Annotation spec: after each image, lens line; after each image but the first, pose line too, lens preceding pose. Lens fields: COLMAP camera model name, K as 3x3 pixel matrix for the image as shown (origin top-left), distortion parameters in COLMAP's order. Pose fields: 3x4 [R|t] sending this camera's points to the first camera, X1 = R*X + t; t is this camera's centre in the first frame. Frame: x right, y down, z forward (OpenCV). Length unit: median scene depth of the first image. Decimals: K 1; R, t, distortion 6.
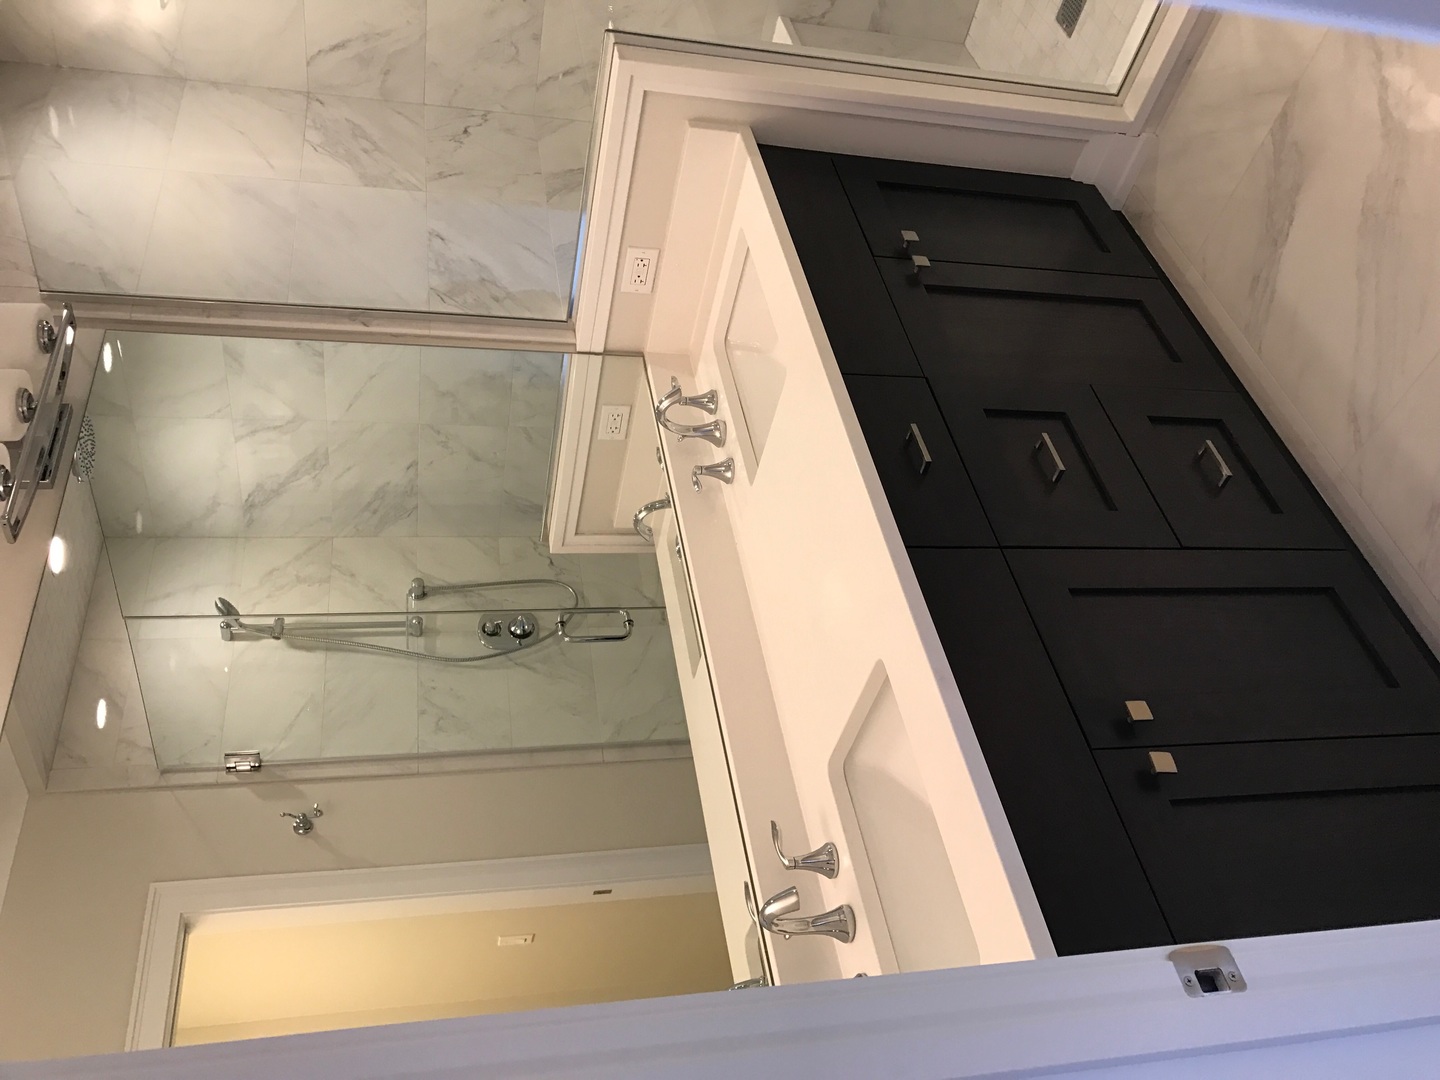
lens RADIAL K [[1174.2, 0, 737.2], [0, 1174.2, 517.9], [0, 0, 1]] dist [0.029158, -0.034634]
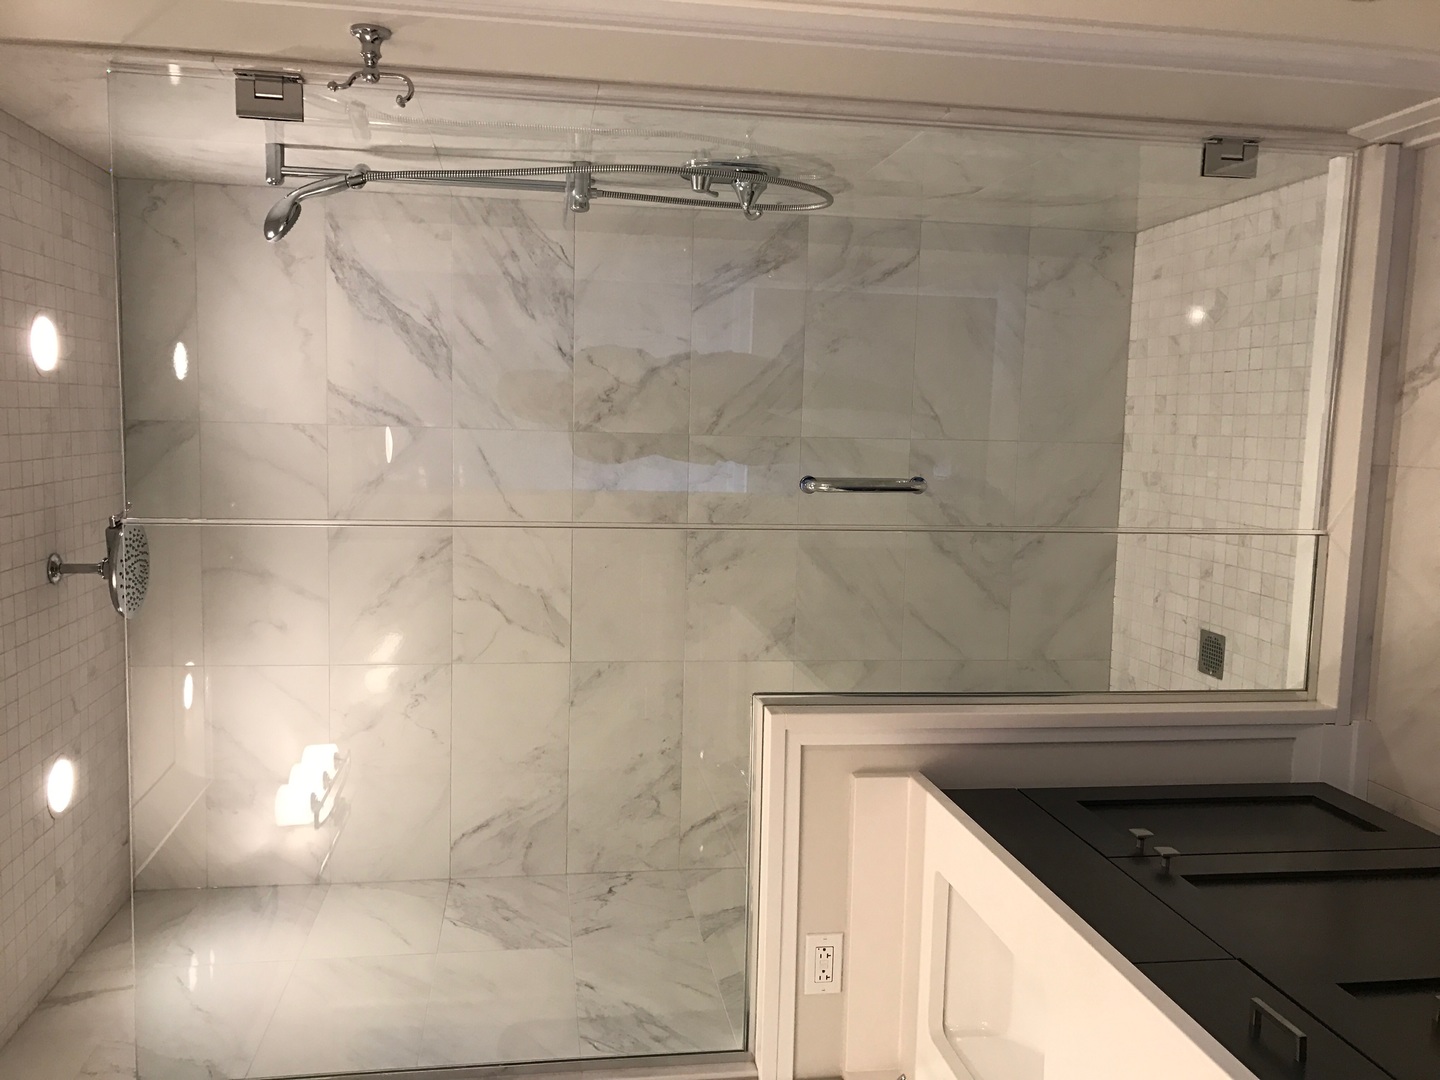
lens RADIAL K [[1174.2, 0, 721.0], [0, 1174.2, 535.7], [0, 0, 1]] dist [0.029158, -0.034634]
pose [[0.982077, -0.181914, -0.049318, -0.052526], [0.105906, 0.749047, -0.653997, 0.094816], [0.155913, 0.637053, 0.754887, 0.143075]]
